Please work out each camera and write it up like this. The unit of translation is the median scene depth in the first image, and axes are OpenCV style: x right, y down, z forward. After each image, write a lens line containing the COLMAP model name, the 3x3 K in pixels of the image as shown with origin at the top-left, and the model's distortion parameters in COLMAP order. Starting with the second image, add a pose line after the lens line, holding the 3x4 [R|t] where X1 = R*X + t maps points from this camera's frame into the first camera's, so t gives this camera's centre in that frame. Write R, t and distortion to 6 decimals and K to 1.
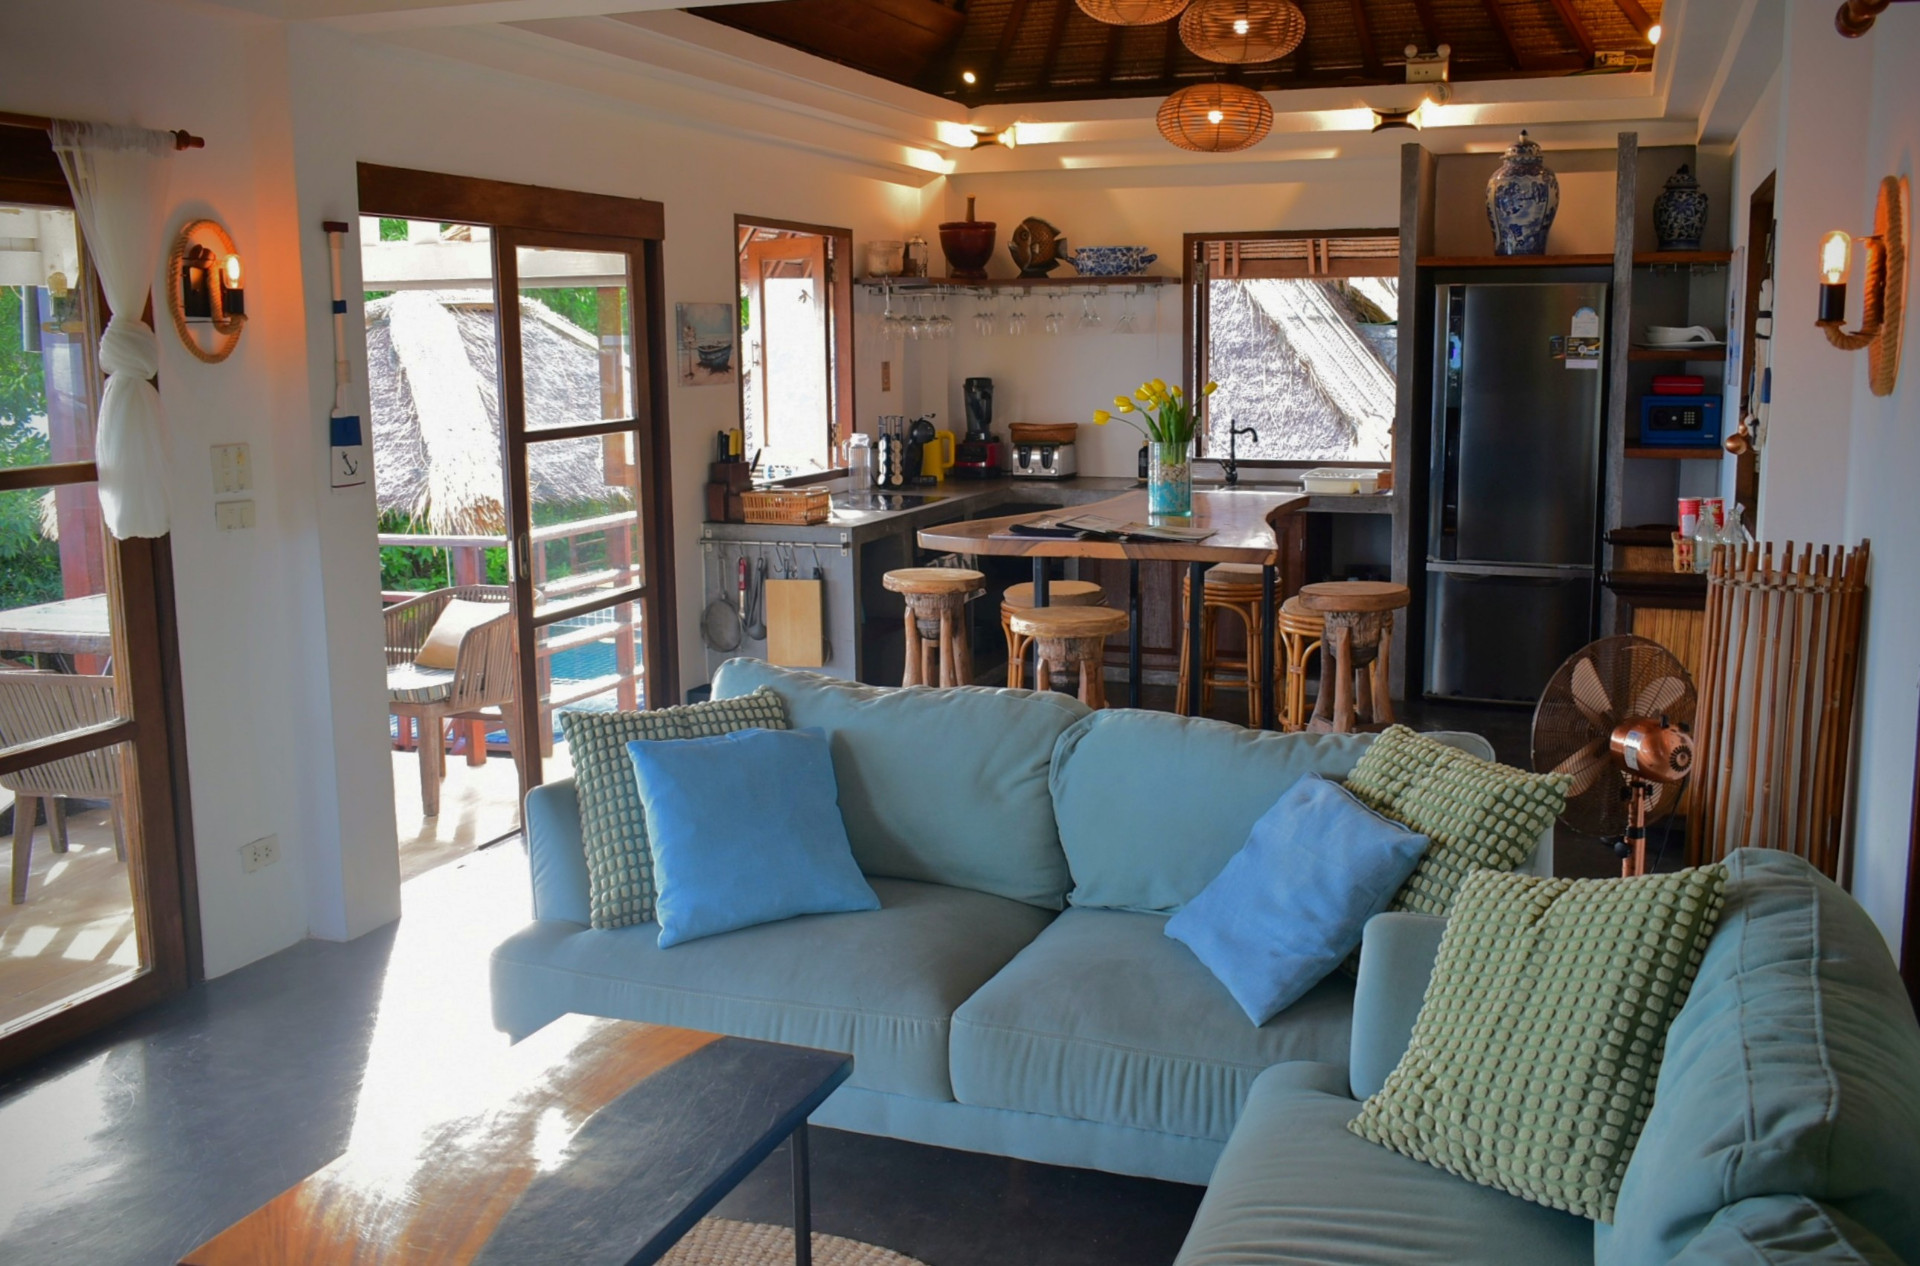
lens RADIAL K [[1736.1, 0, 960.0], [0, 1736.1, 633.0], [0, 0, 1]] dist [-0.001388, -0.001548]
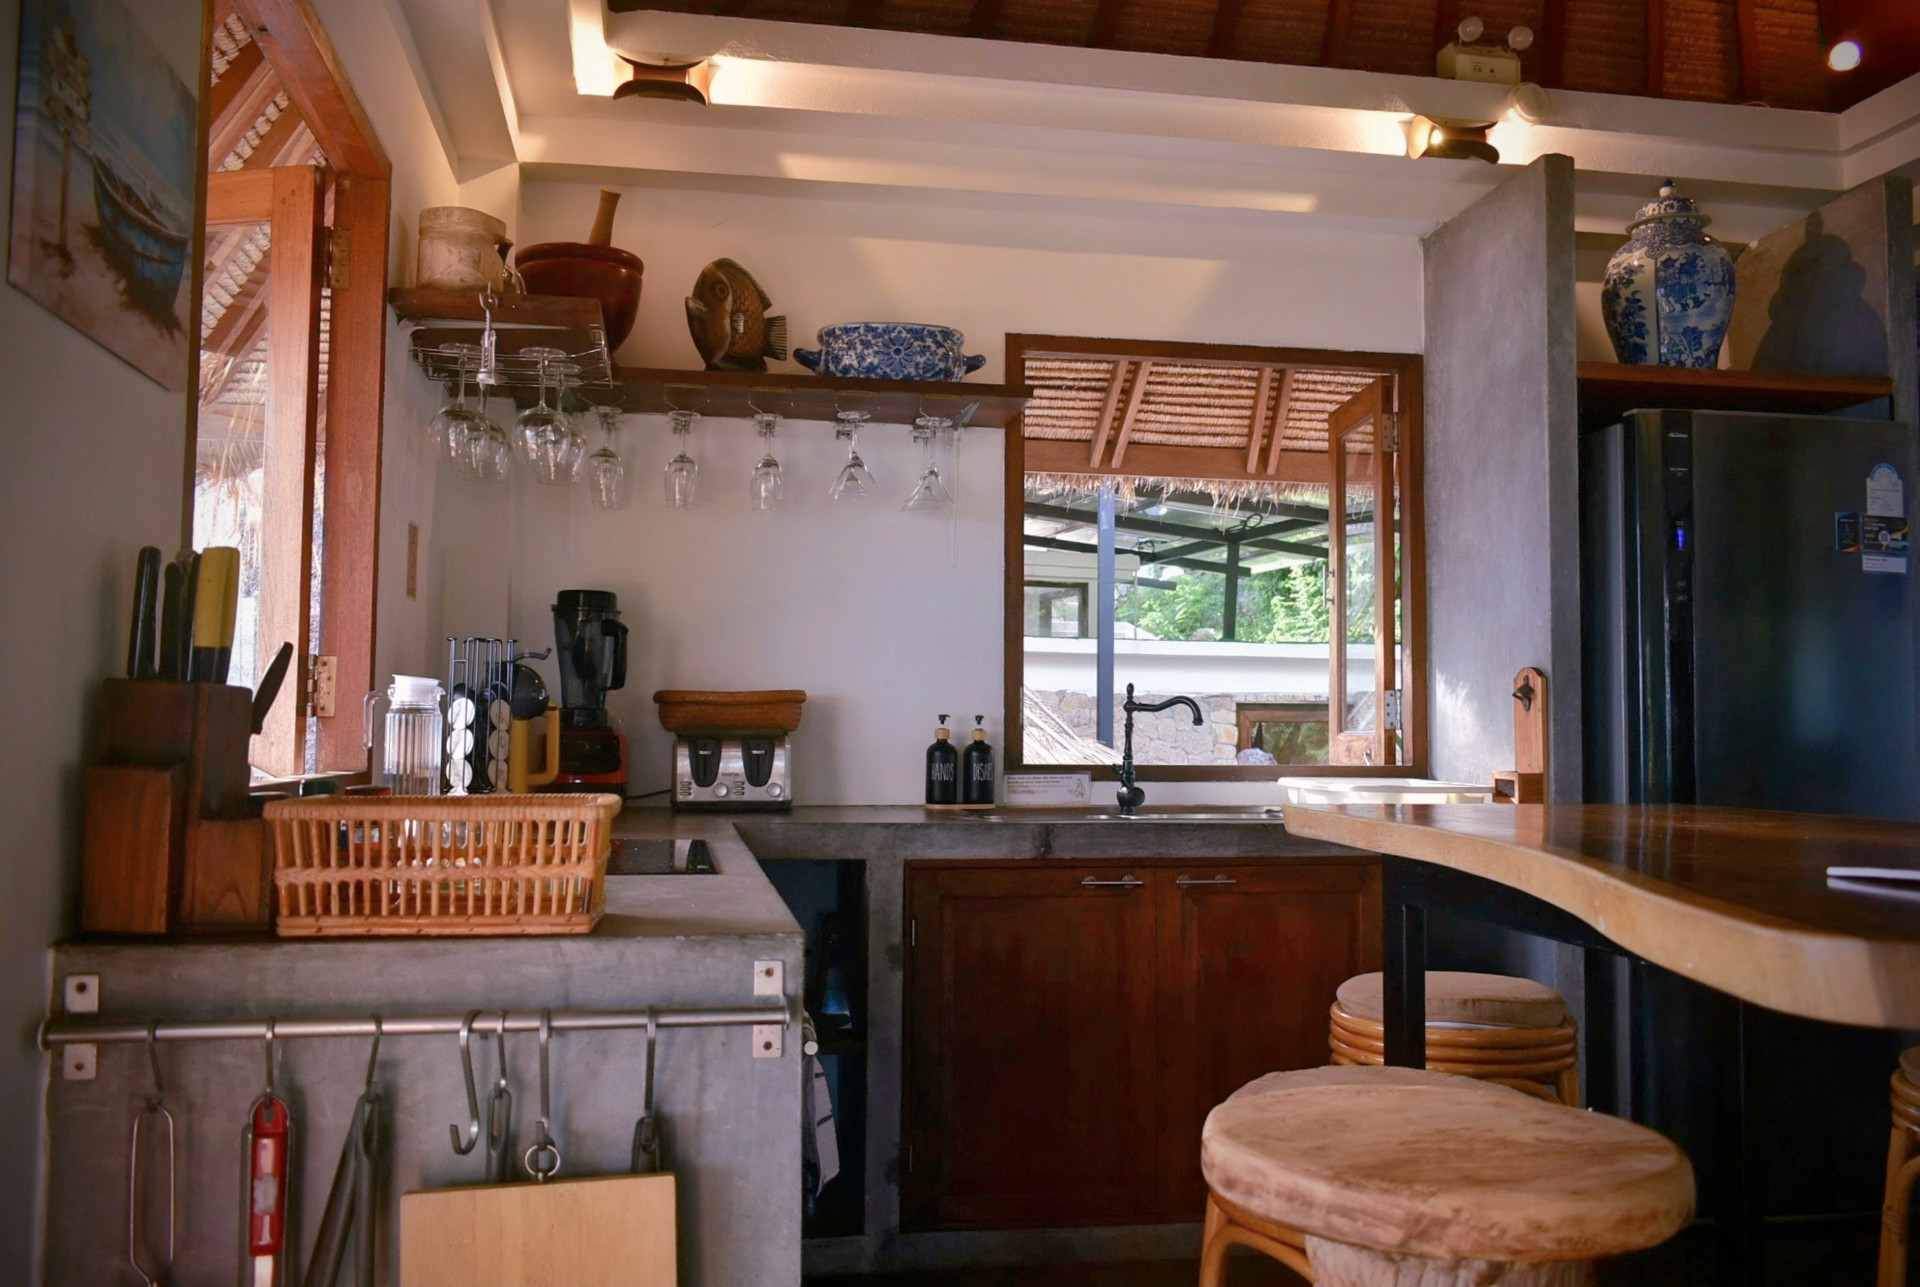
lens RADIAL K [[1604.4, 0, 960.0], [0, 1604.4, 643.5], [0, 0, 1]] dist [-0.008570, -0.000739]
pose [[0.857505, 0.043545, 0.512629, -0.131712], [0.072842, 0.976098, -0.204760, -0.043398], [-0.509292, 0.212923, 0.833837, 0.652344]]
